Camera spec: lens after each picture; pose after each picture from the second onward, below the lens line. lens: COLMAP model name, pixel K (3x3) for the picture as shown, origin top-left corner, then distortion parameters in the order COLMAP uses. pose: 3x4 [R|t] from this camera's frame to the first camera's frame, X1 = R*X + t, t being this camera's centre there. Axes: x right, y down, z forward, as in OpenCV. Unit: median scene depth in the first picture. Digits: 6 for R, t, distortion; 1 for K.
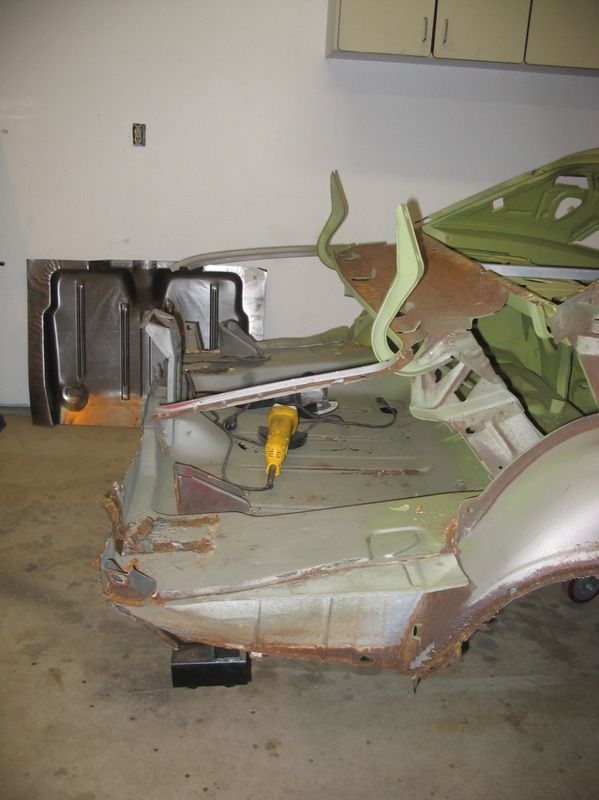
lens RADIAL K [[816.4, 0, 298.5], [0, 816.4, 412.5], [0, 0, 1]] dist [-0.183496, 0.234860]
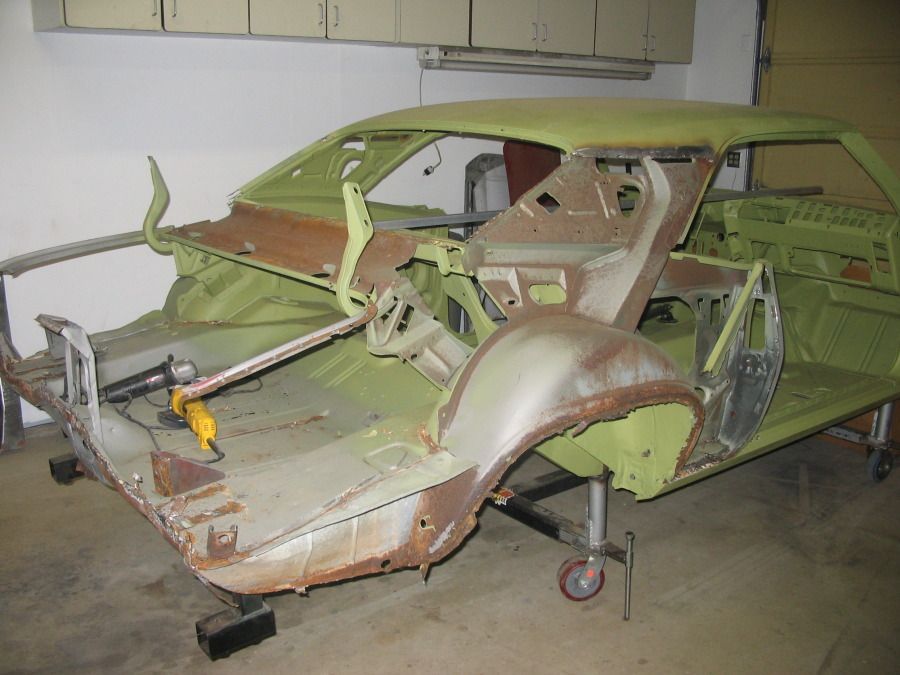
lens RADIAL K [[918.5, 0, 442.2], [0, 918.5, 339.3], [0, 0, 1]] dist [-0.183496, 0.234860]
pose [[0.821346, -0.185031, 0.539587, -0.502629], [0.215622, 0.976454, 0.006623, -0.003821], [-0.528108, 0.110907, 0.841904, -0.200423]]
